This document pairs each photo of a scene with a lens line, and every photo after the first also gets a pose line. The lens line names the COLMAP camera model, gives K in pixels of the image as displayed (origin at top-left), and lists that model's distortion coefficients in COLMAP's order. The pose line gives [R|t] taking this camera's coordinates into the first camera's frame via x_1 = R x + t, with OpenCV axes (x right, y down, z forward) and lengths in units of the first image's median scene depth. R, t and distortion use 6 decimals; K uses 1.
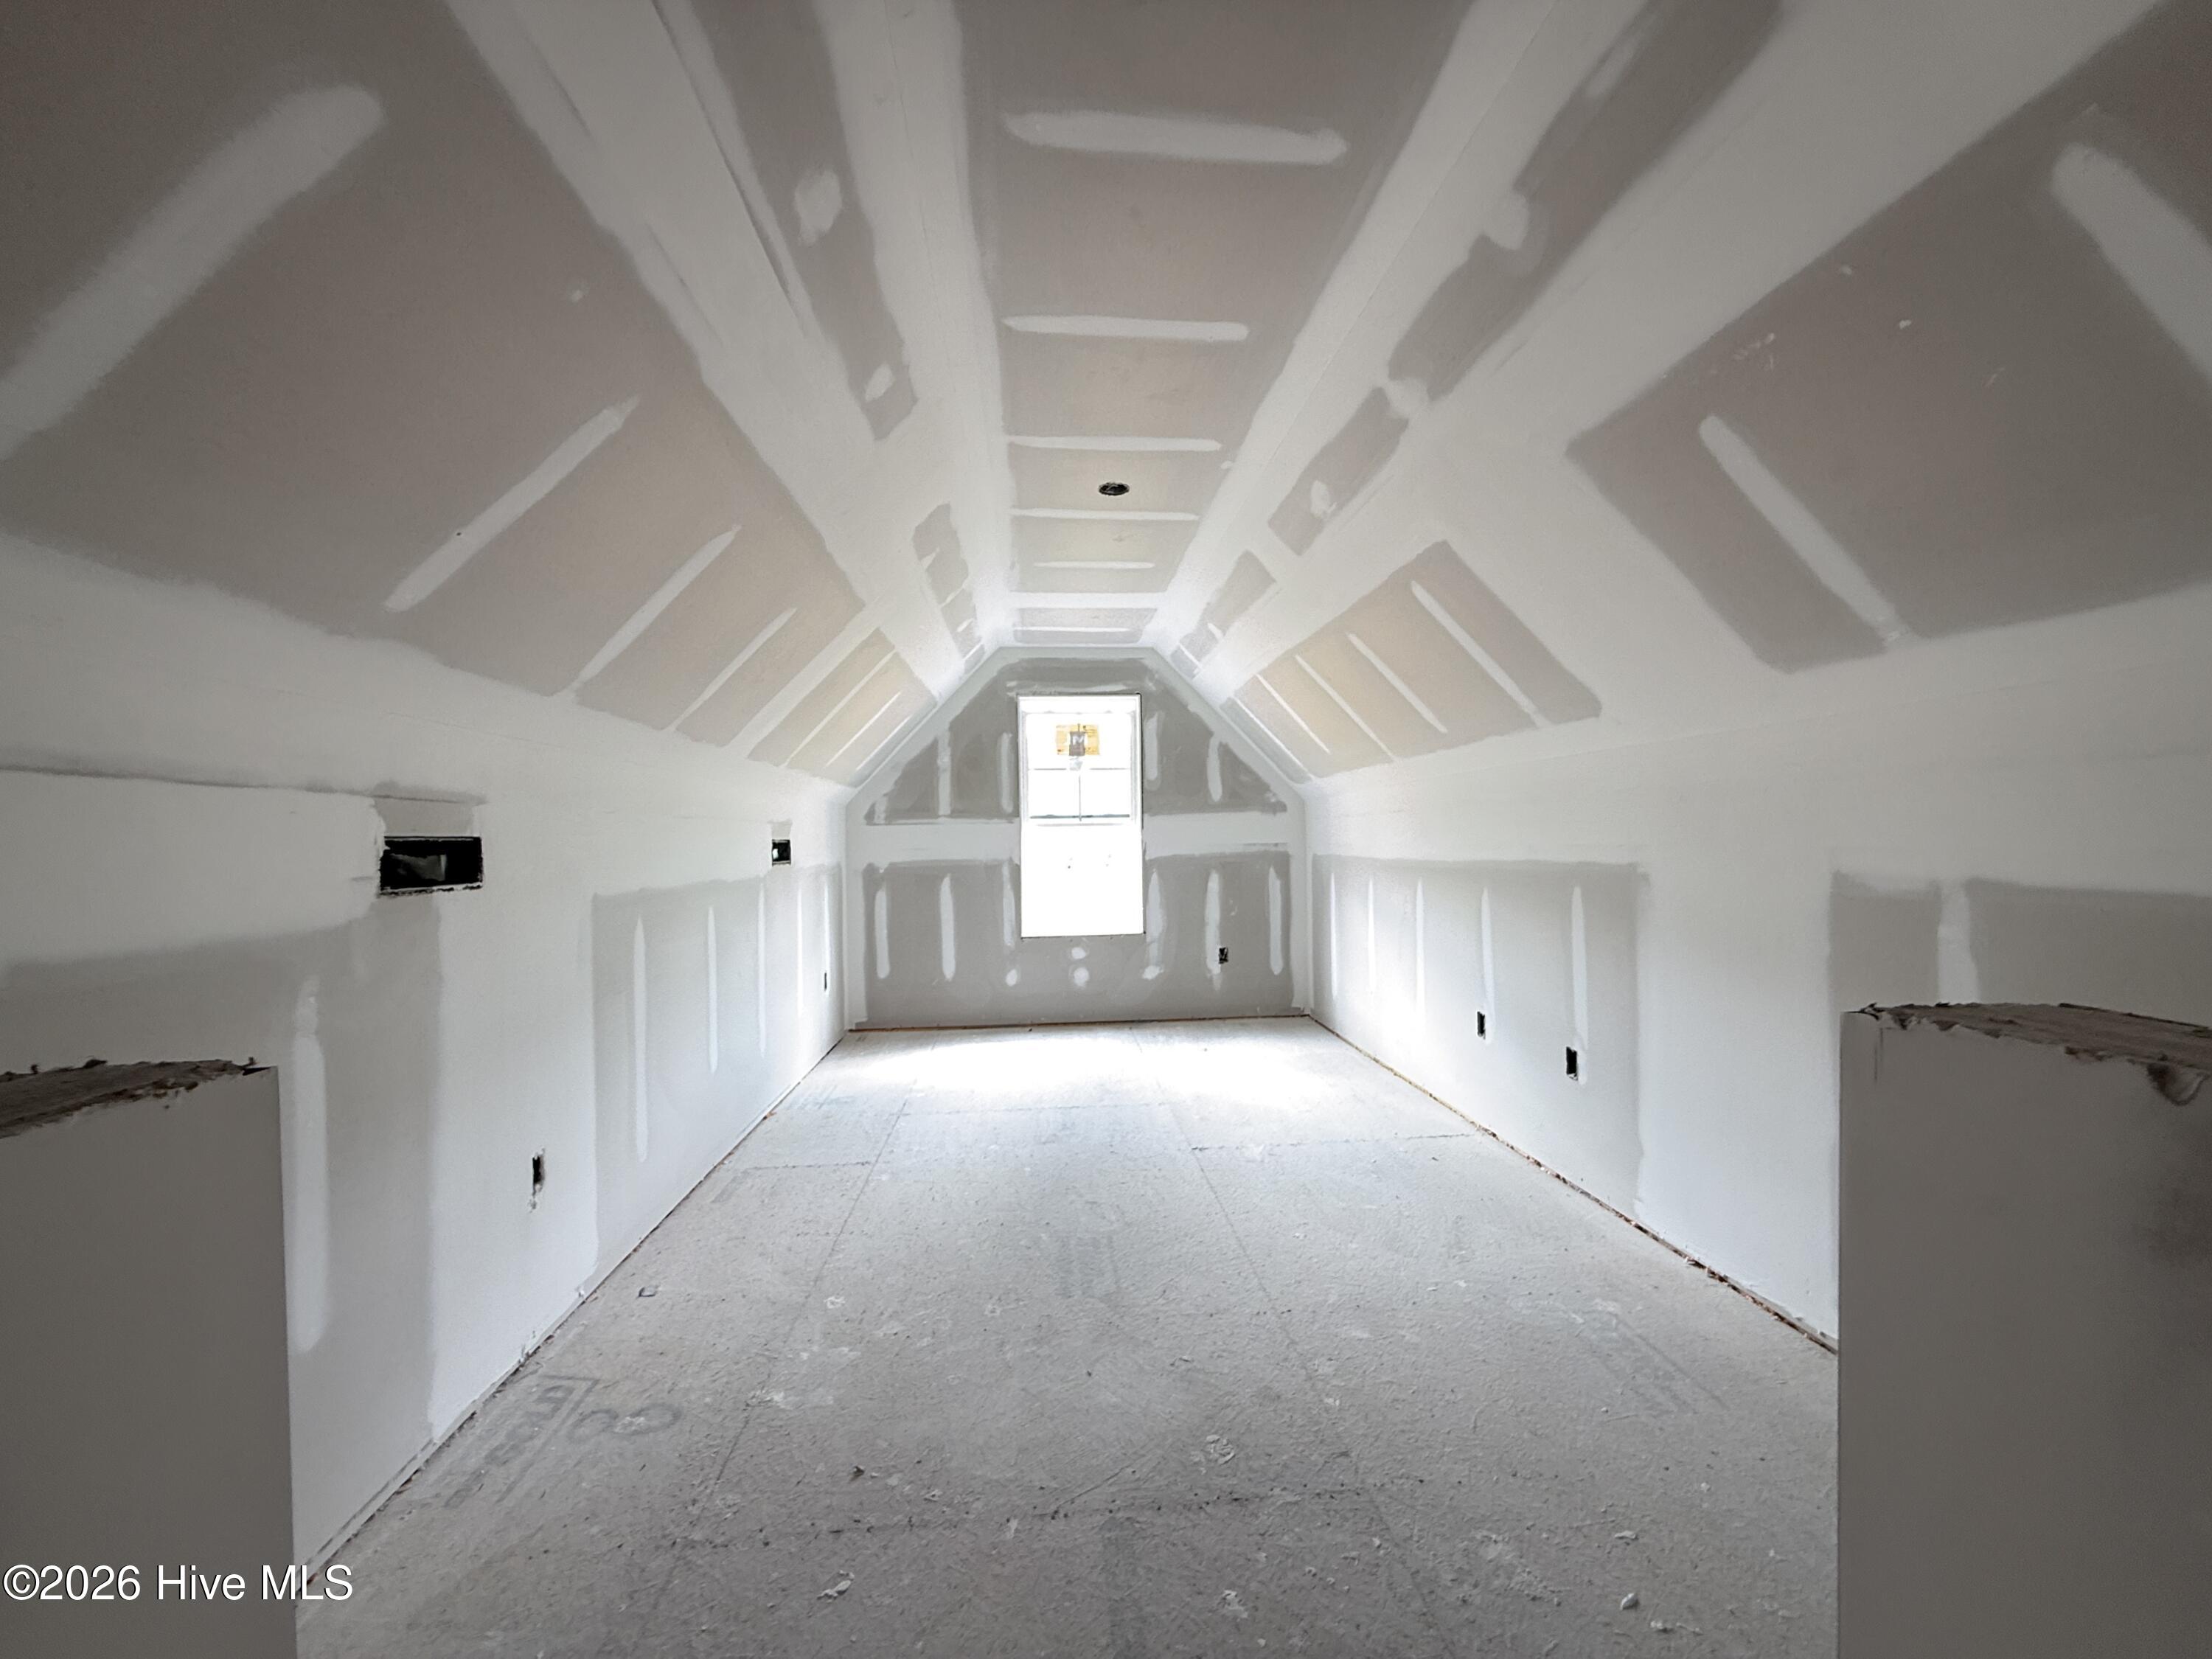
lens RADIAL K [[927.6, 0, 1110.9], [0, 927.6, 842.7], [0, 0, 1]] dist [-0.002831, -0.000432]
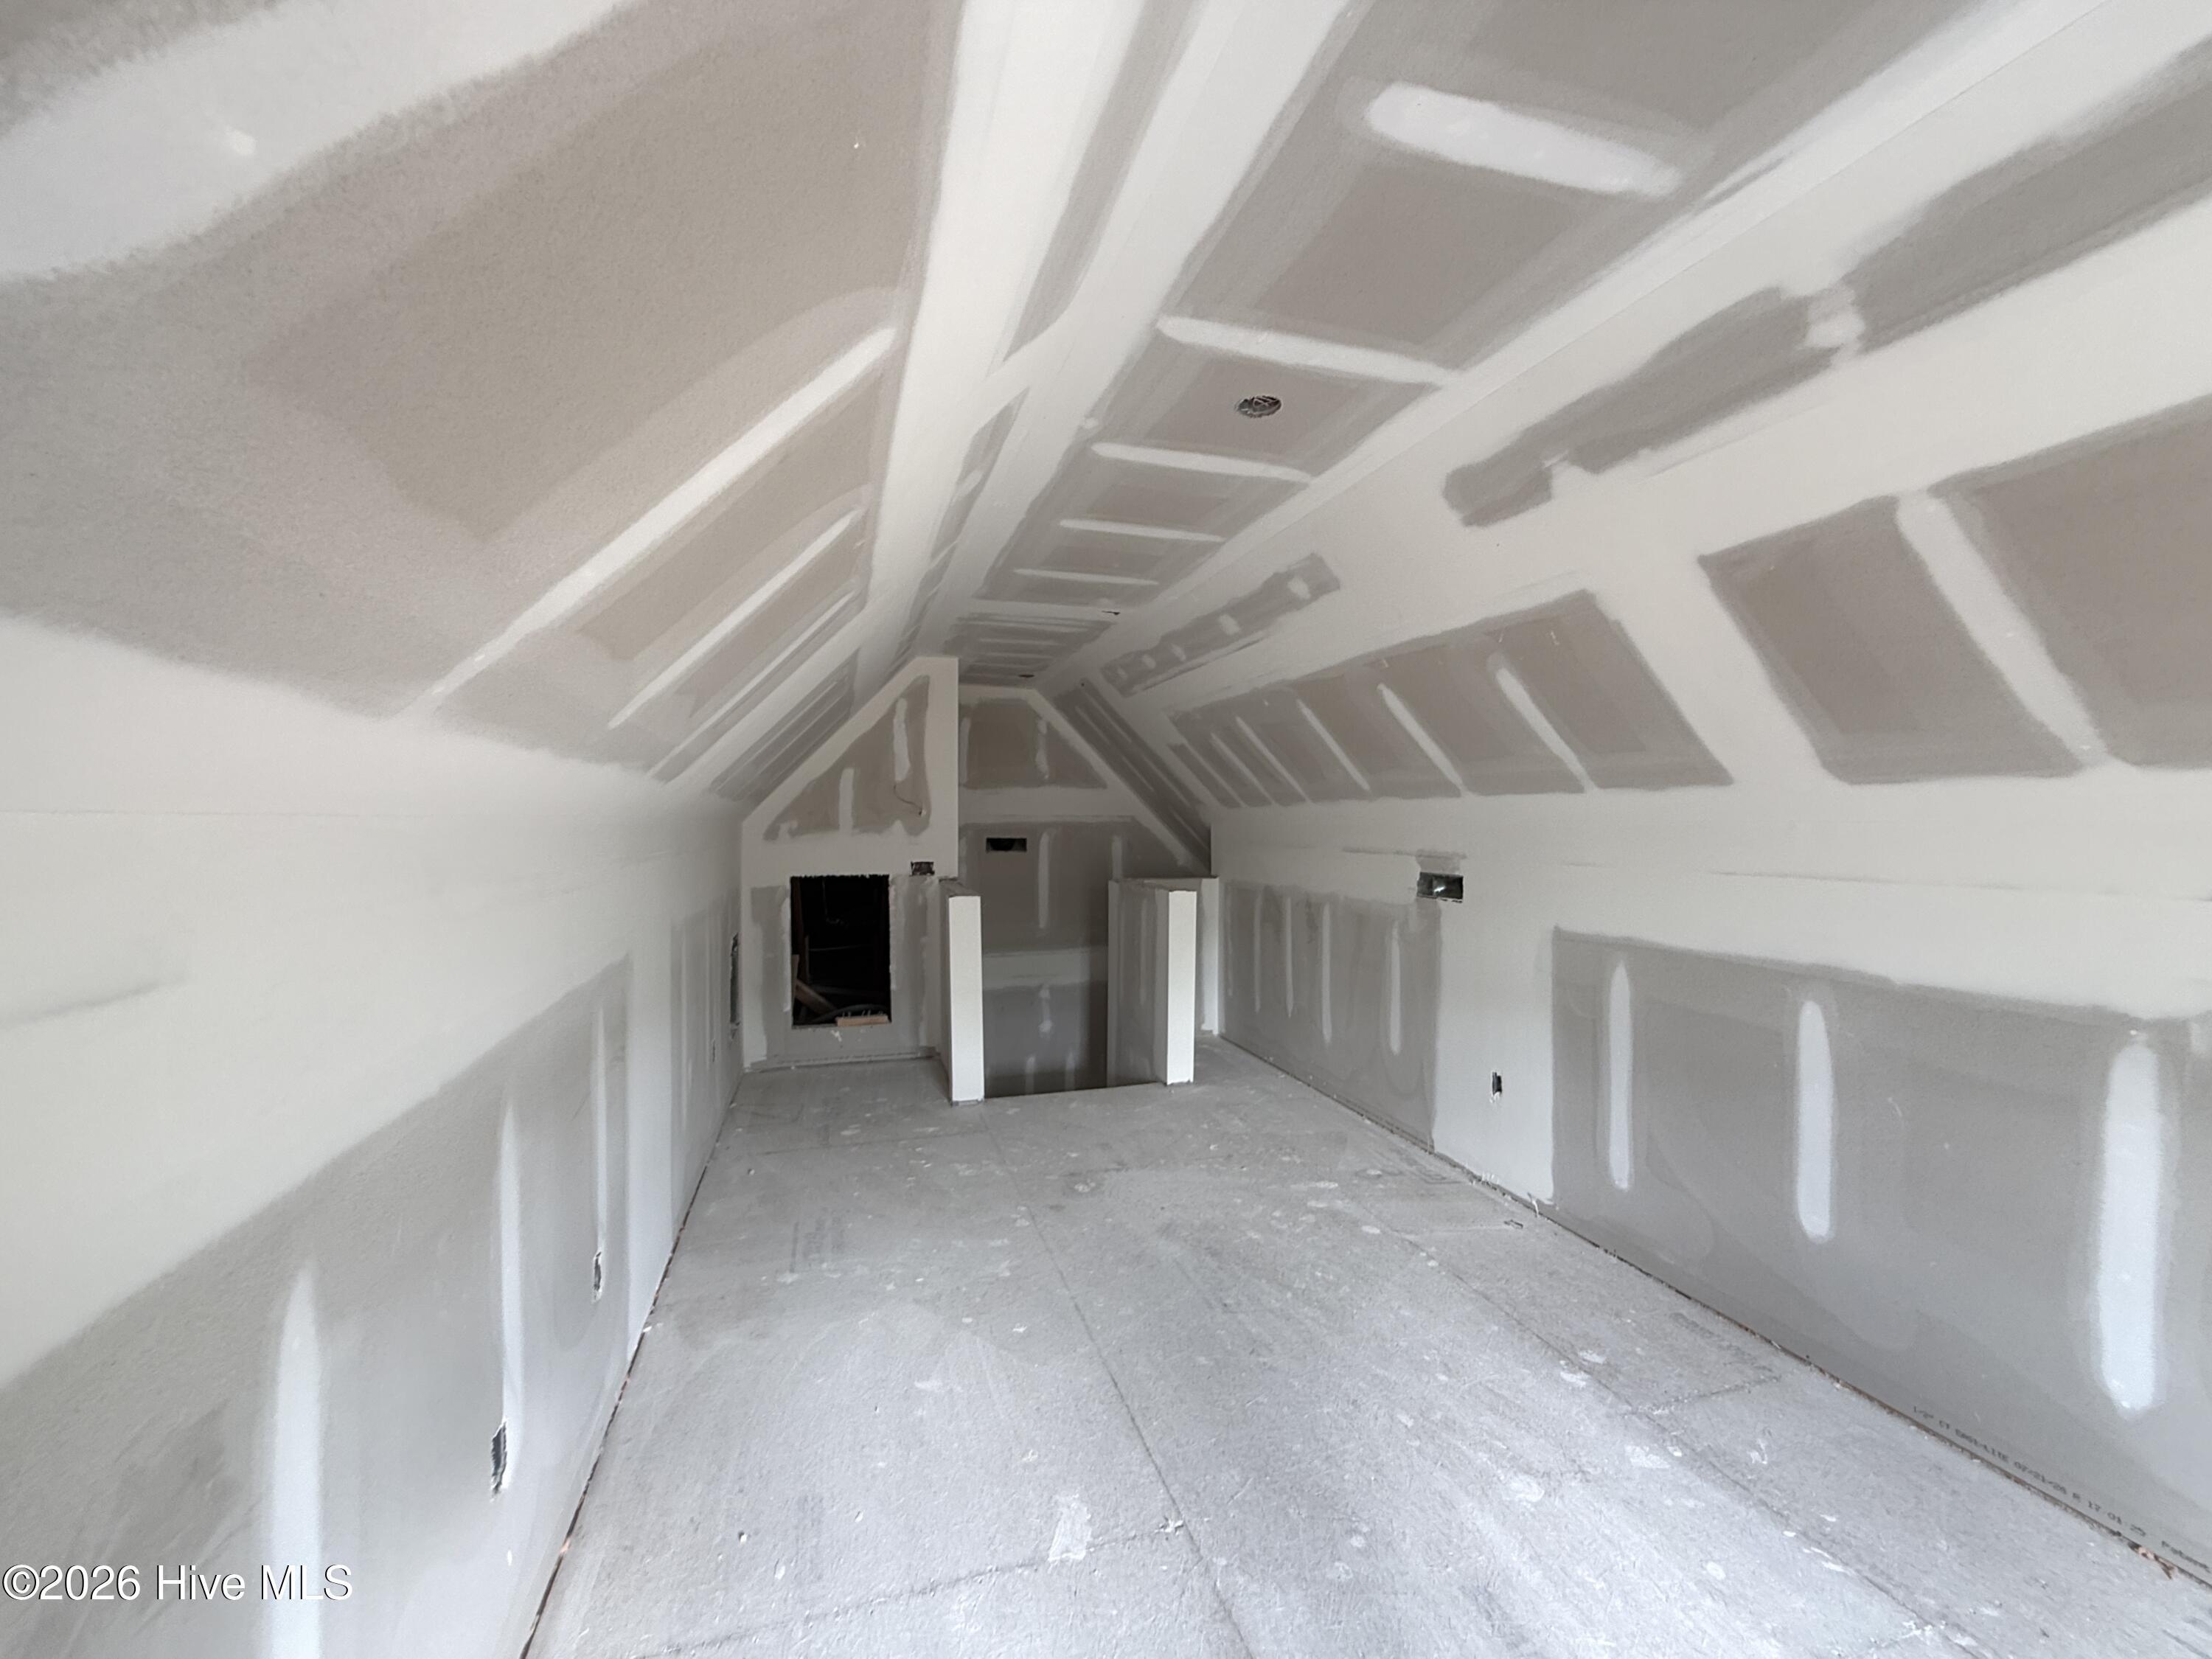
lens RADIAL K [[927.6, 0, 1110.9], [0, 927.6, 842.7], [0, 0, 1]] dist [-0.002831, -0.000432]
pose [[-0.977131, 0.021465, -0.211554, 0.444803], [0.016225, 0.999518, 0.026473, -0.142541], [0.212020, 0.022435, -0.977008, 2.819183]]
